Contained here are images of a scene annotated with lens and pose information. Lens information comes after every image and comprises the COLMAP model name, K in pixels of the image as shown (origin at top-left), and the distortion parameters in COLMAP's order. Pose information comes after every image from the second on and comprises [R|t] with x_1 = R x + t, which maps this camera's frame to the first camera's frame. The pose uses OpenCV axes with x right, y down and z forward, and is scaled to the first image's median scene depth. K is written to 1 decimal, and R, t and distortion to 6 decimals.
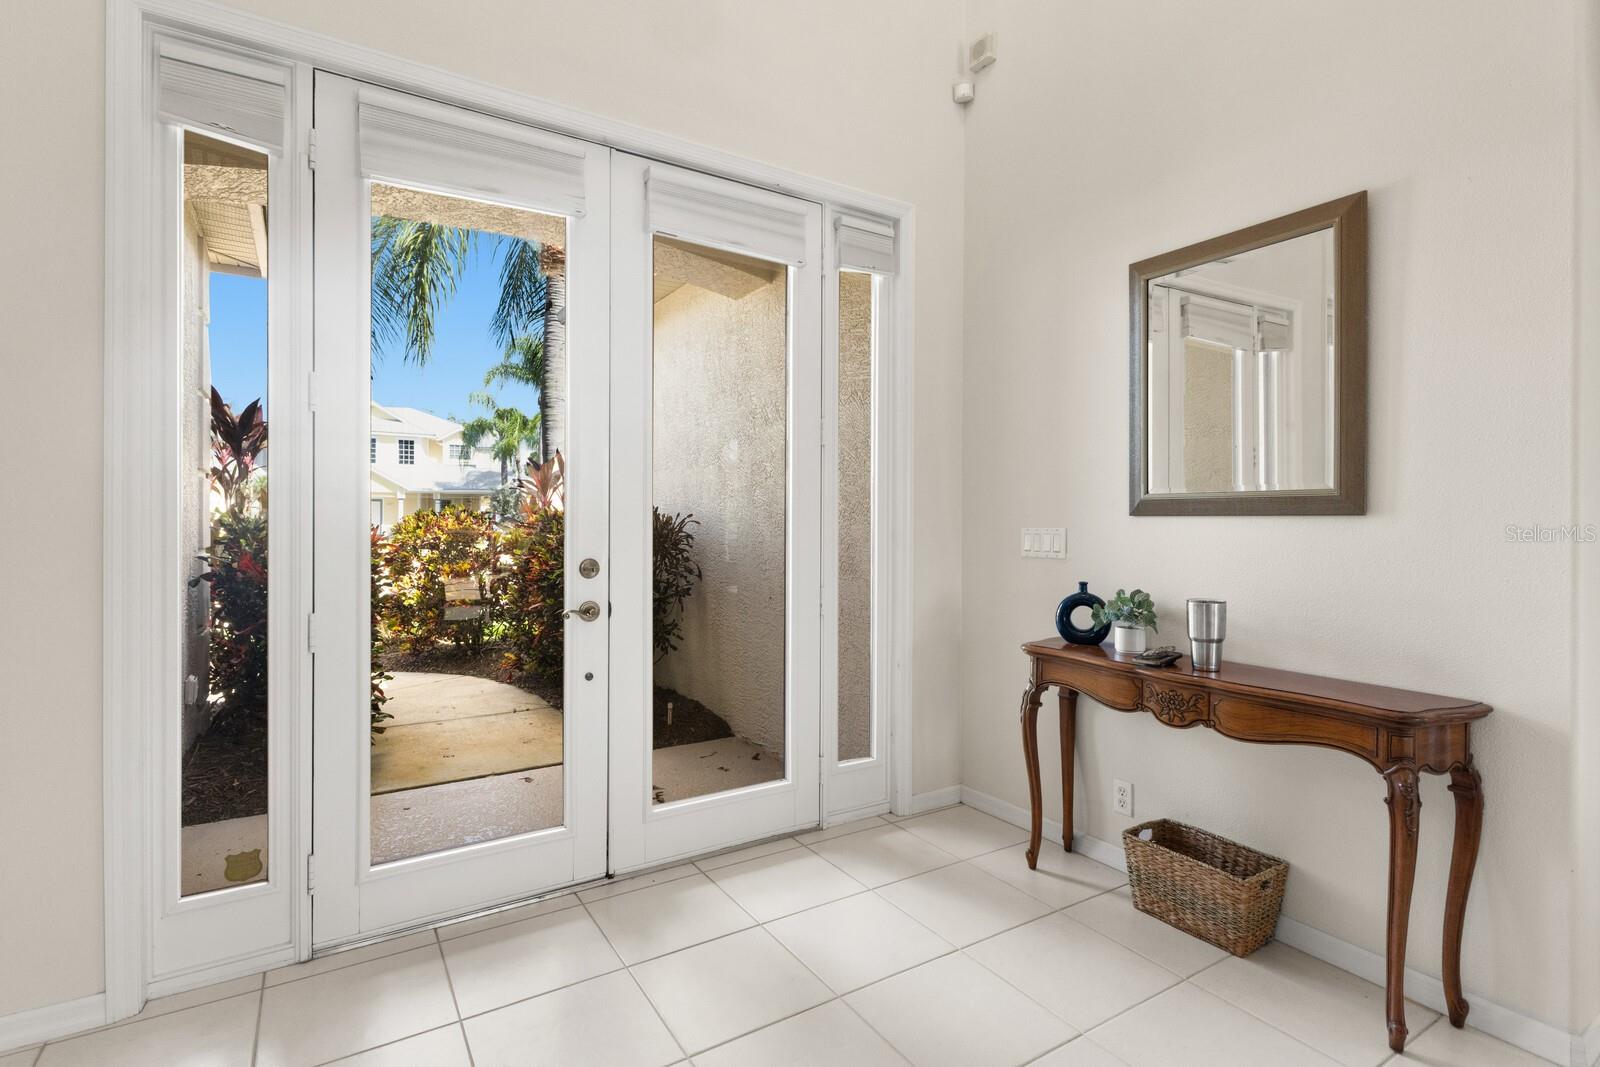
lens RADIAL K [[760.8, 0, 801.7], [0, 760.8, 516.3], [0, 0, 1]] dist [0.001737, -0.000343]
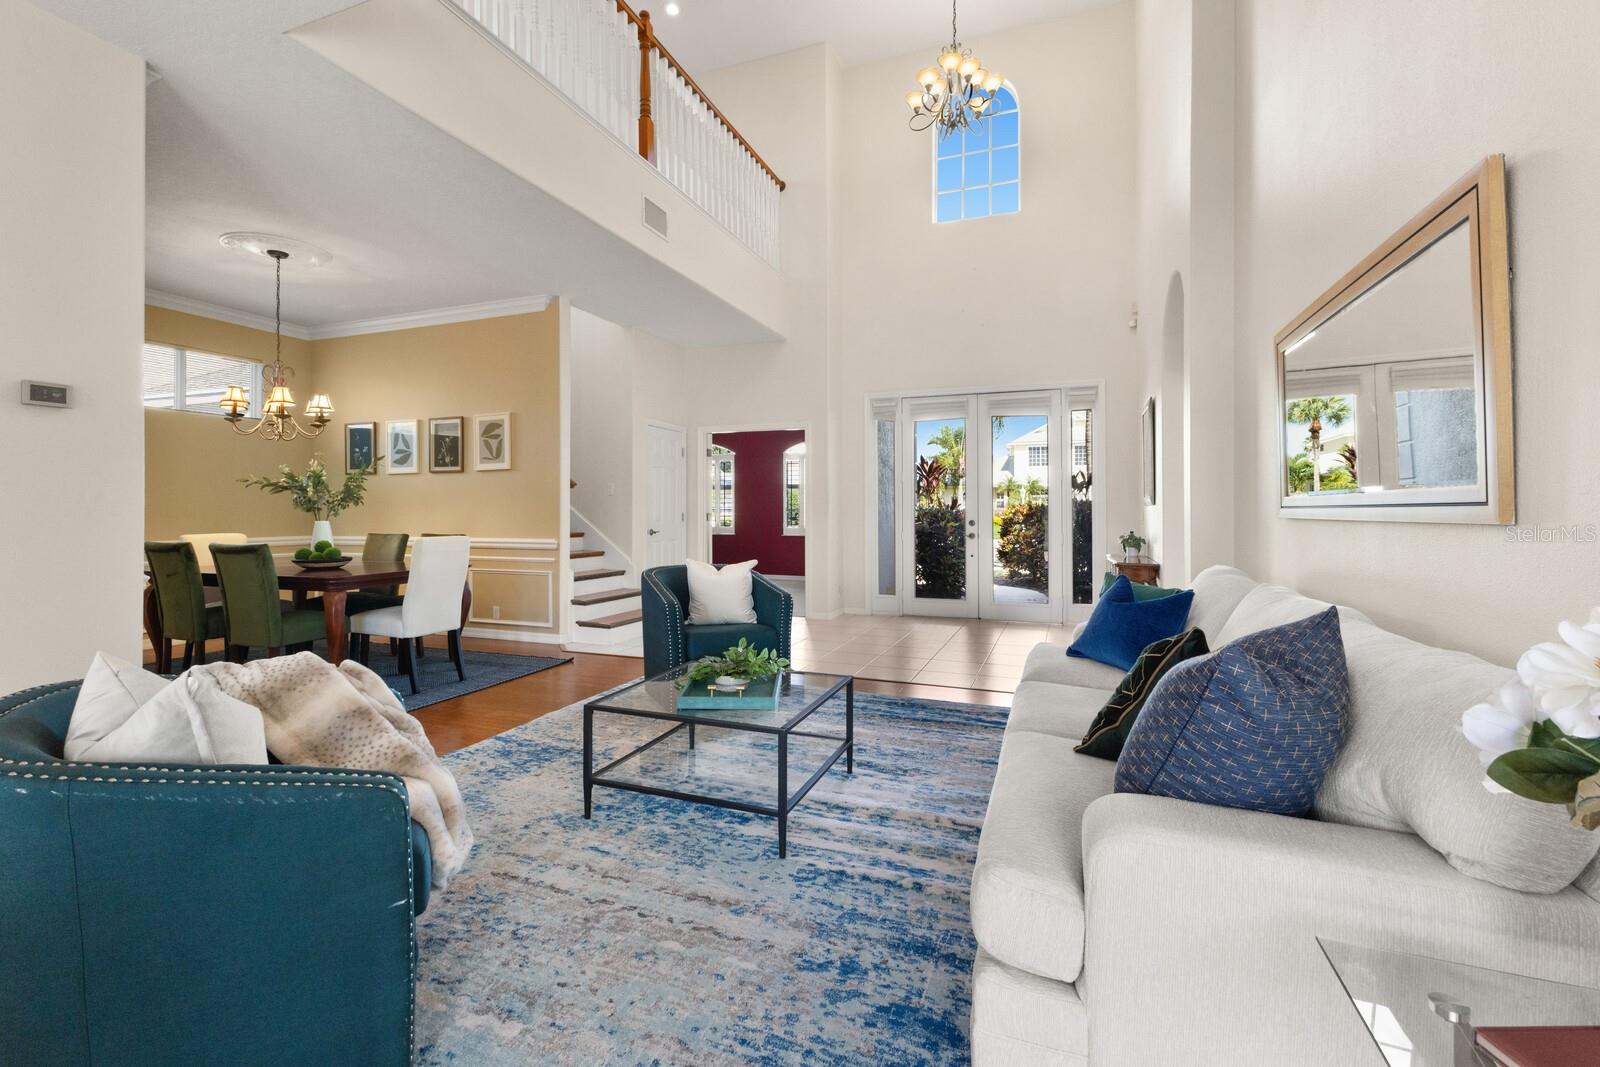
lens RADIAL K [[697.7, 0, 797.7], [0, 697.7, 523.3], [0, 0, 1]] dist [-0.000243, 0.000082]
pose [[0.595616, 0.013107, -0.803162, 1.698158], [0.001512, 0.999847, 0.017438, 0.016690], [0.803268, -0.011601, 0.595505, -1.403873]]
